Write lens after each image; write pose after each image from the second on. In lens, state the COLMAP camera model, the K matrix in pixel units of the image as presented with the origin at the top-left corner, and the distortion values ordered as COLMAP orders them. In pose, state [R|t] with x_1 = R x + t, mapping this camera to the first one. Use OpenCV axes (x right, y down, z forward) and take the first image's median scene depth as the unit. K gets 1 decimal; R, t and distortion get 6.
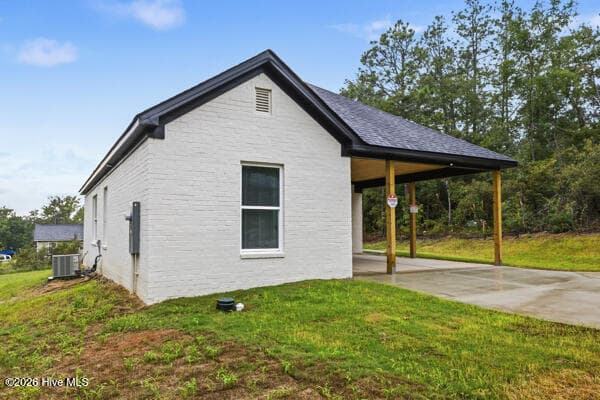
lens RADIAL K [[416.3, 0, 287.4], [0, 416.3, 201.1], [0, 0, 1]] dist [0.001351, 0.000710]
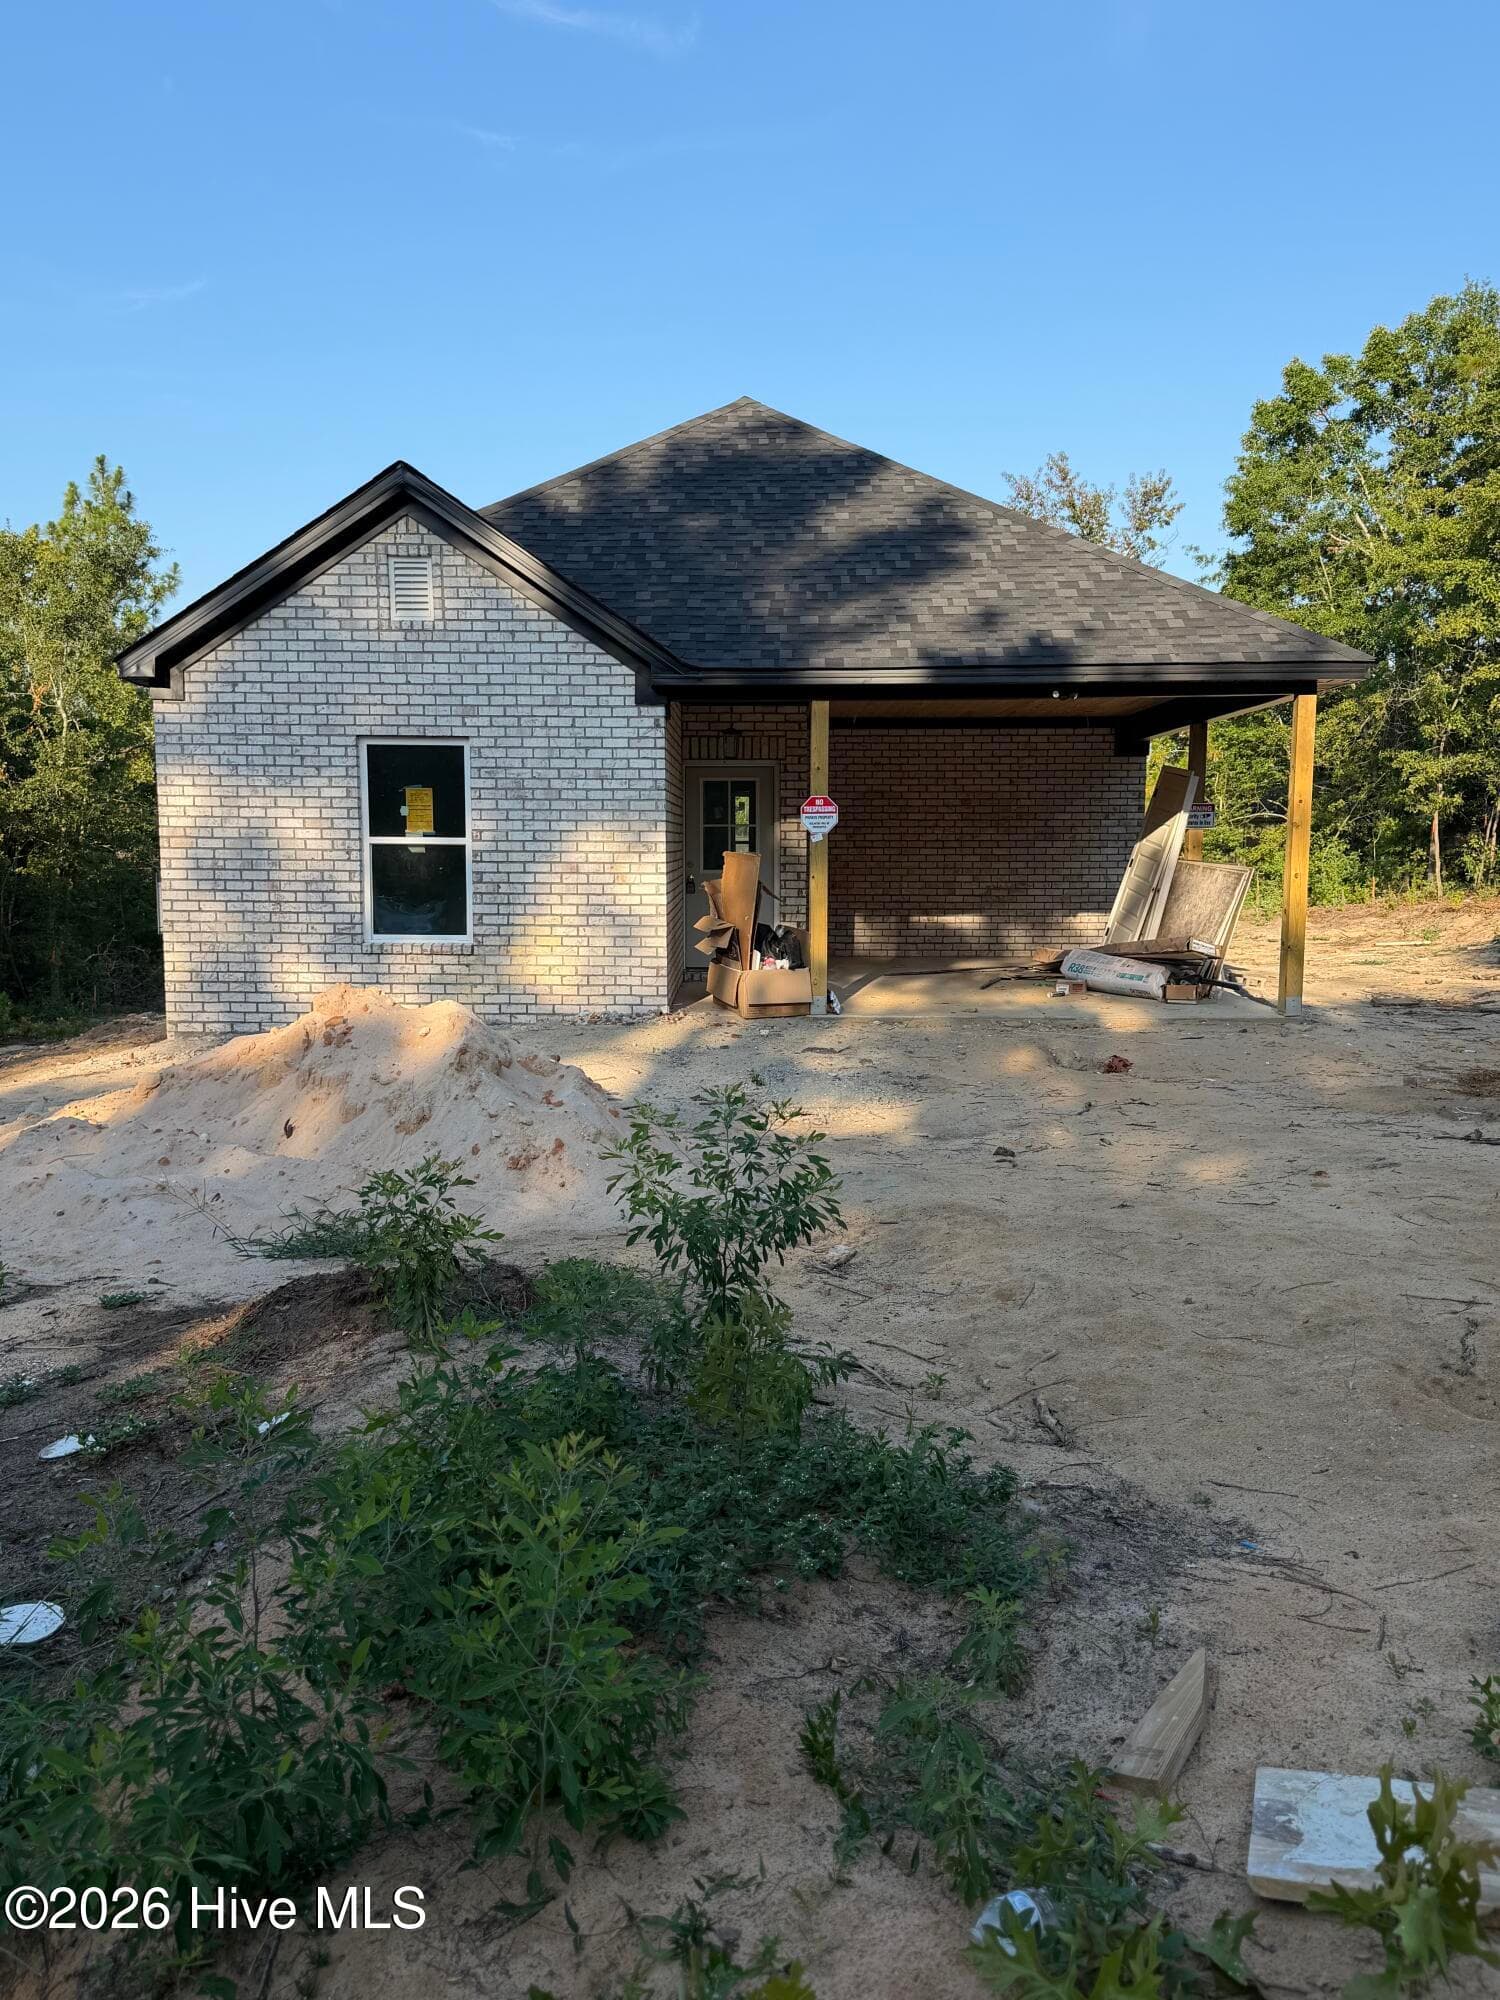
lens RADIAL K [[1588.0, 0, 744.8], [0, 1588.0, 999.9], [0, 0, 1]] dist [0.190338, -0.368187]
pose [[0.868150, 0.054006, -0.493356, 1.049077], [0.027031, 0.987441, 0.155660, -0.069827], [0.495566, -0.148472, 0.855786, -0.294644]]
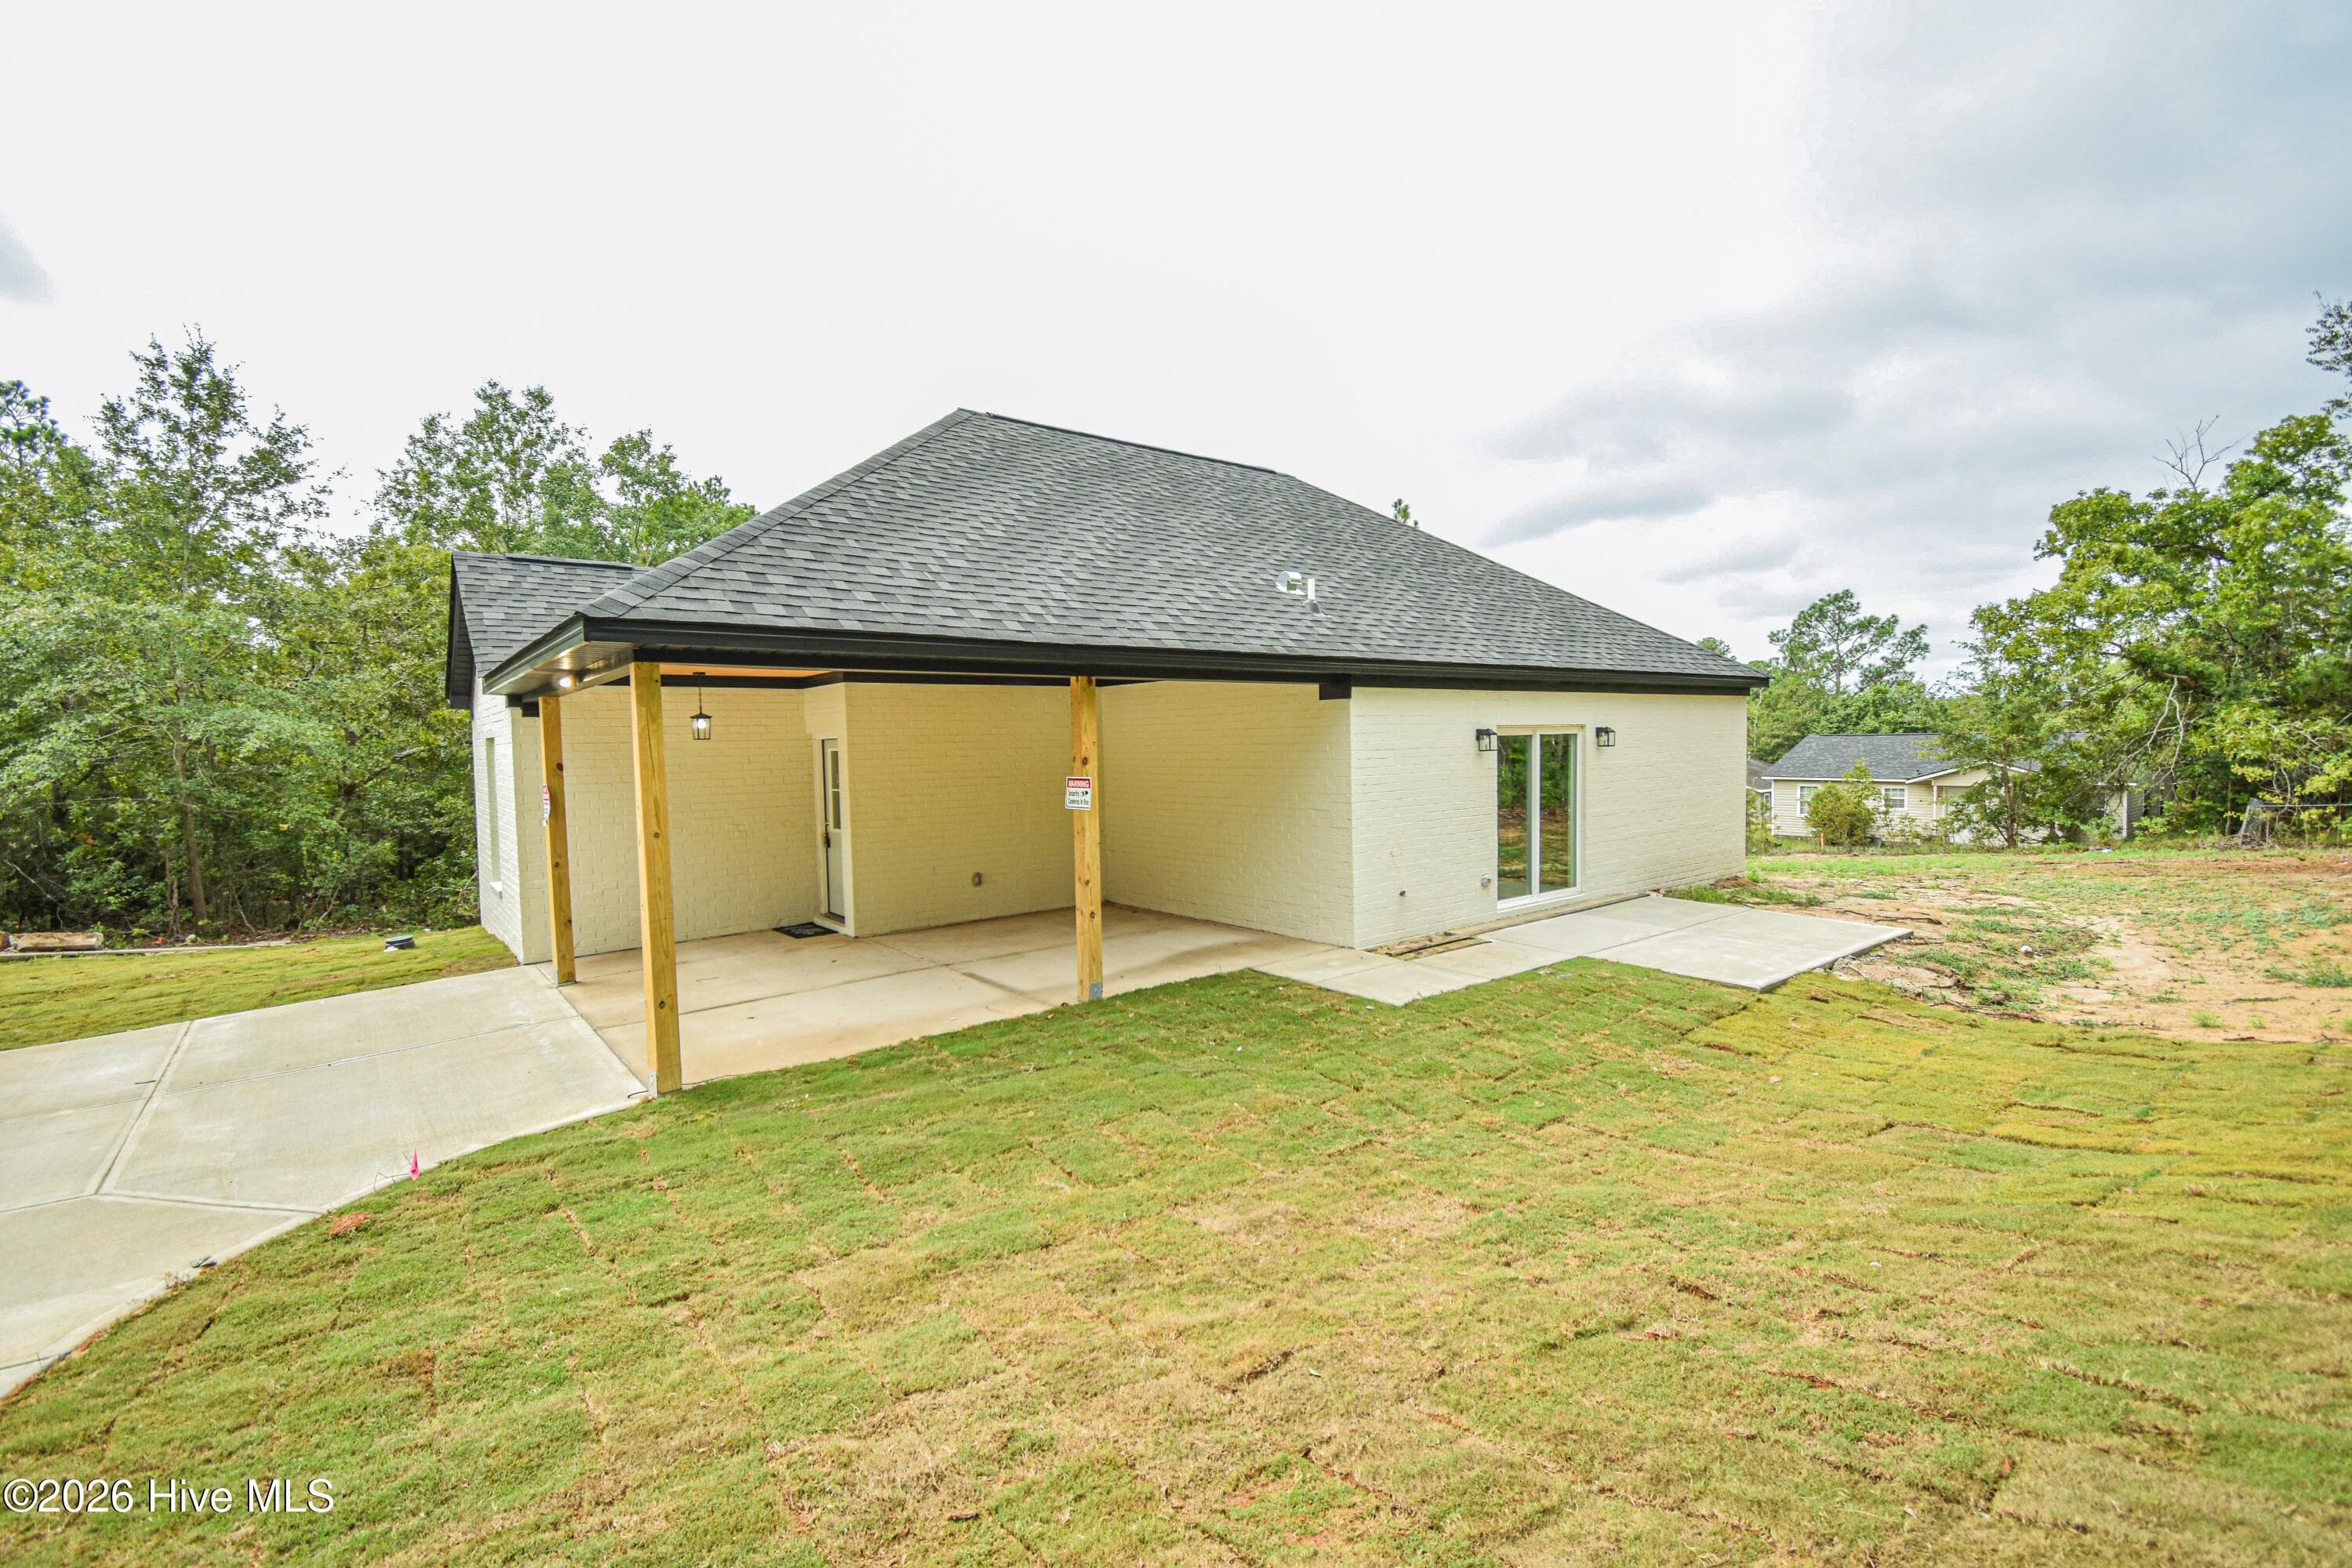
lens RADIAL K [[1029.3, 0, 1173.0], [0, 1029.3, 790.2], [0, 0, 1]] dist [0.009460, -0.005810]
pose [[0.165444, 0.047506, -0.985074, 1.542261], [0.084998, 0.994436, 0.062233, -0.025217], [0.982550, -0.094025, 0.160486, 1.675625]]
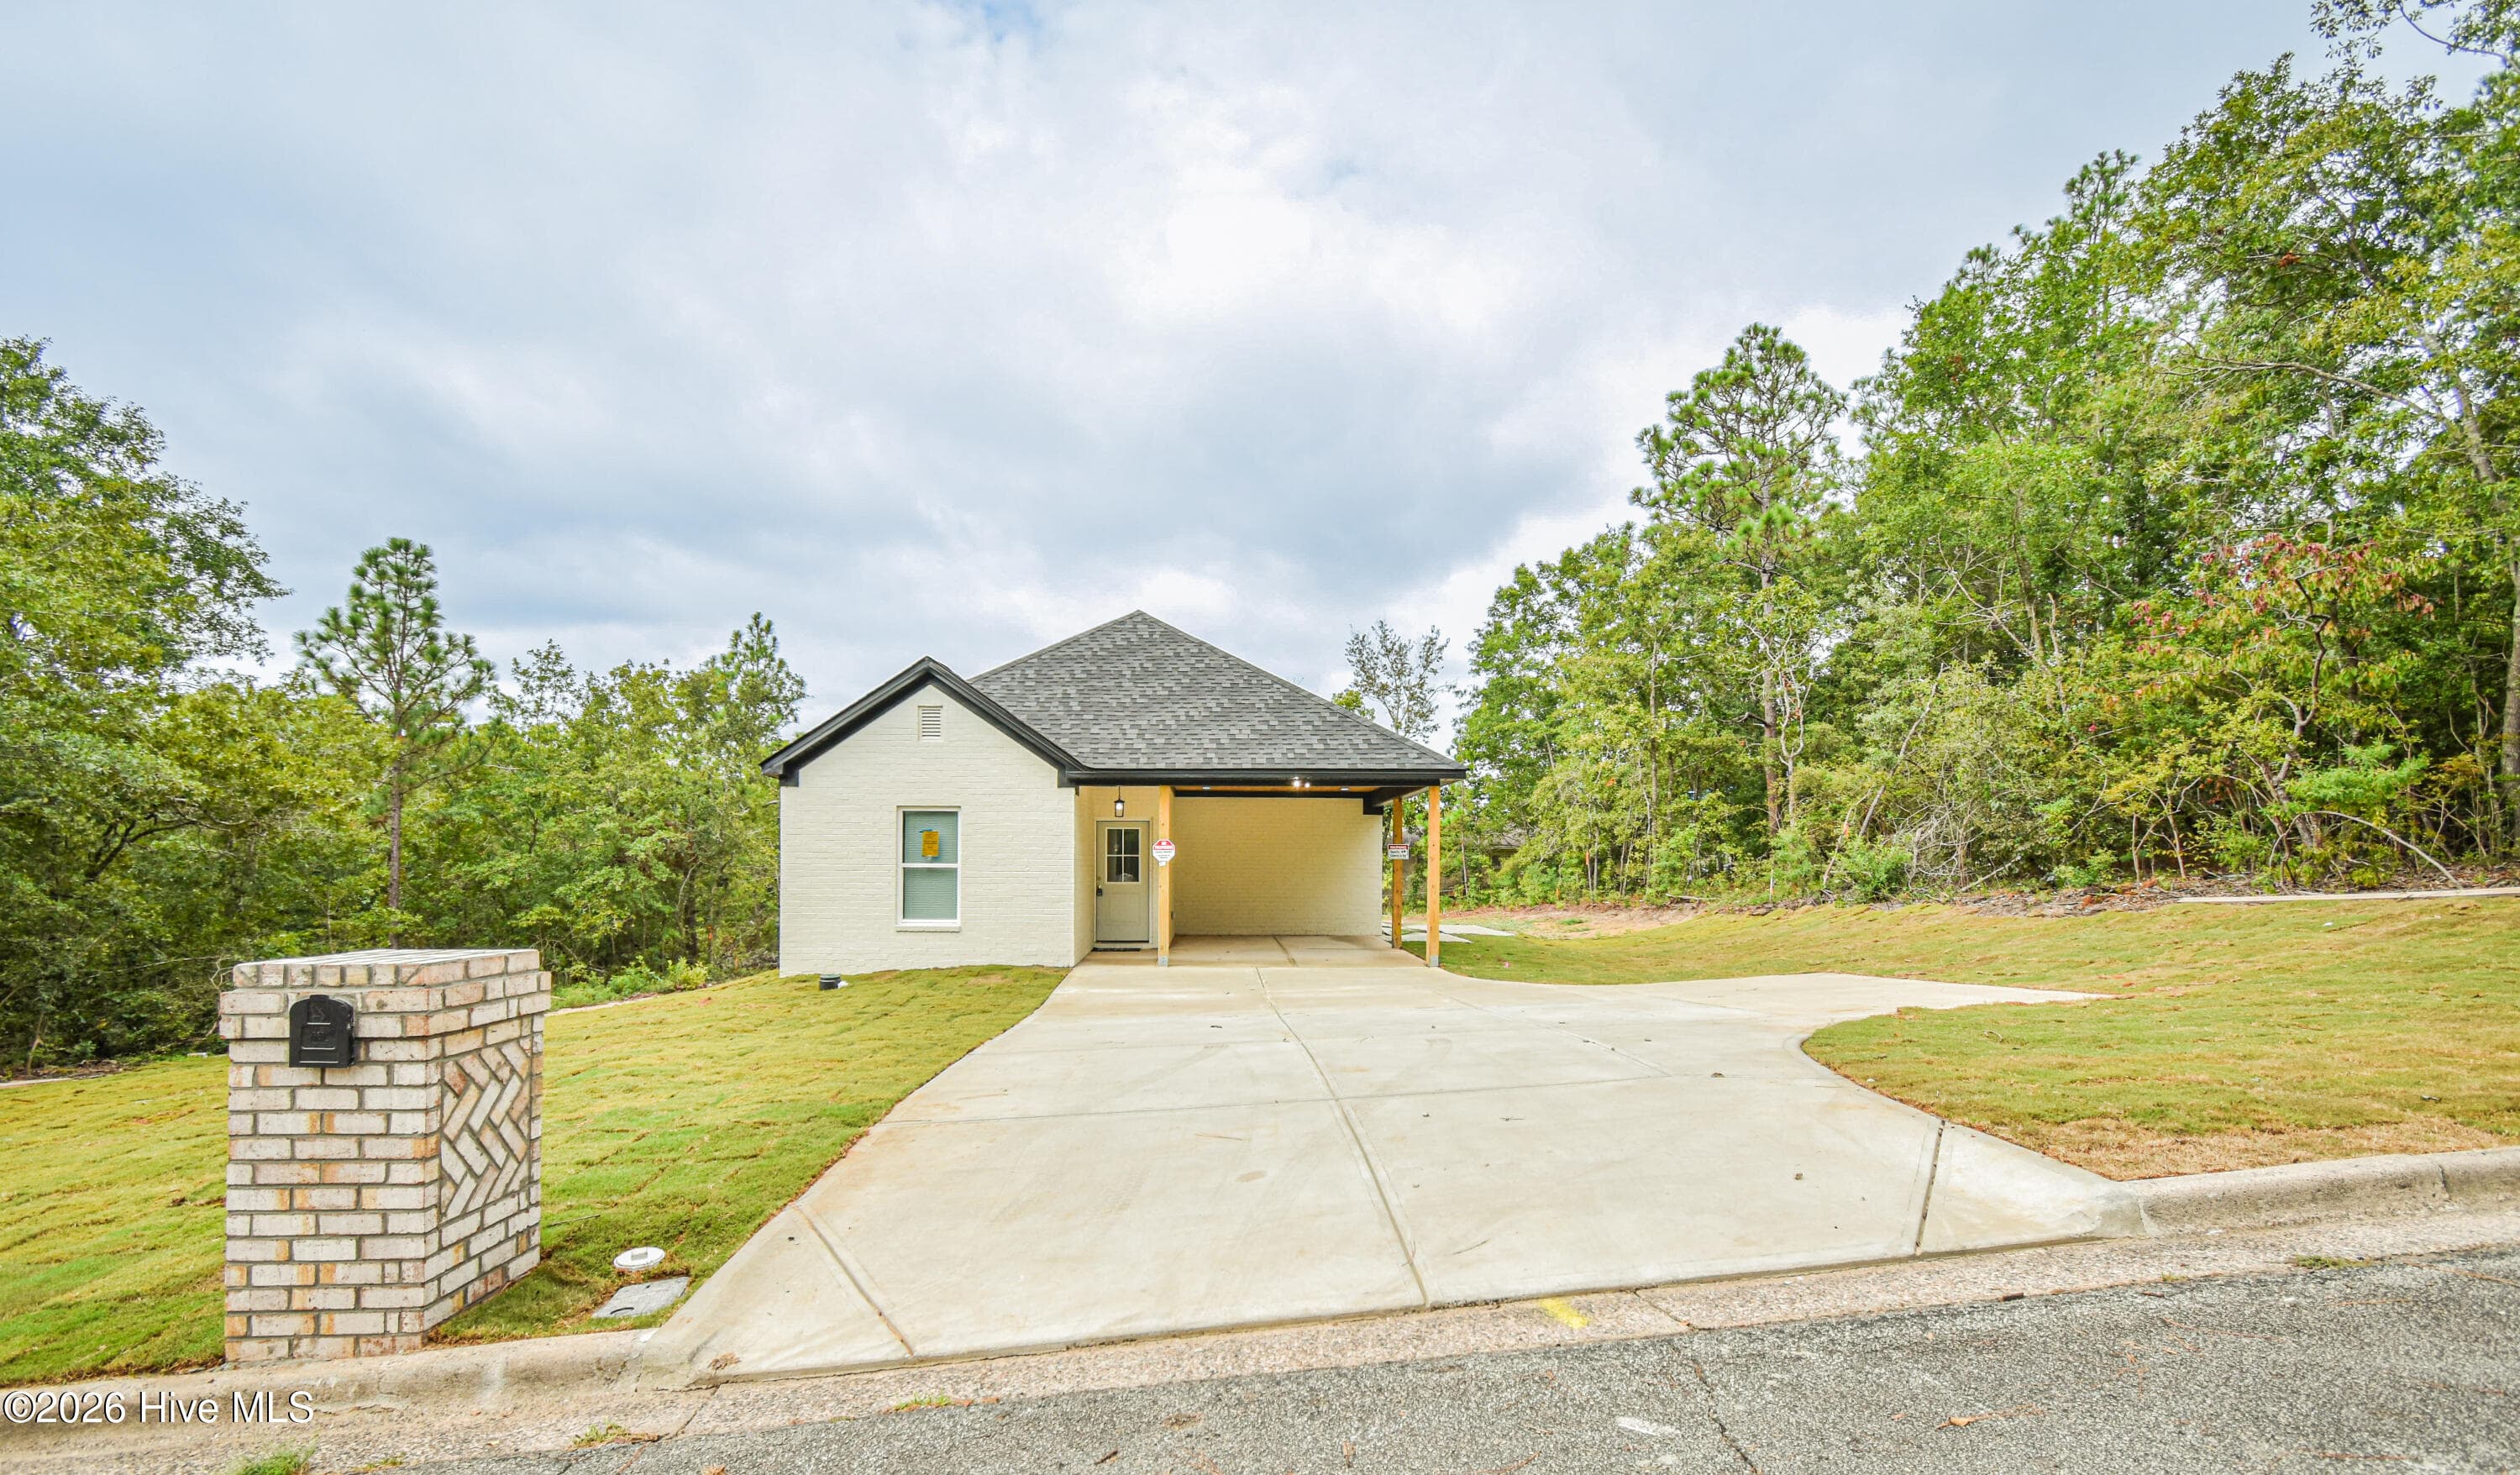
lens RADIAL K [[1126.2, 0, 1259.4], [0, 1126.2, 845.0], [0, 0, 1]] dist [0.000243, -0.000064]
pose [[0.893539, 0.000245, -0.448986, 1.350924], [0.022414, 0.998729, 0.045150, -0.097131], [0.448426, -0.050407, 0.892398, -0.541121]]
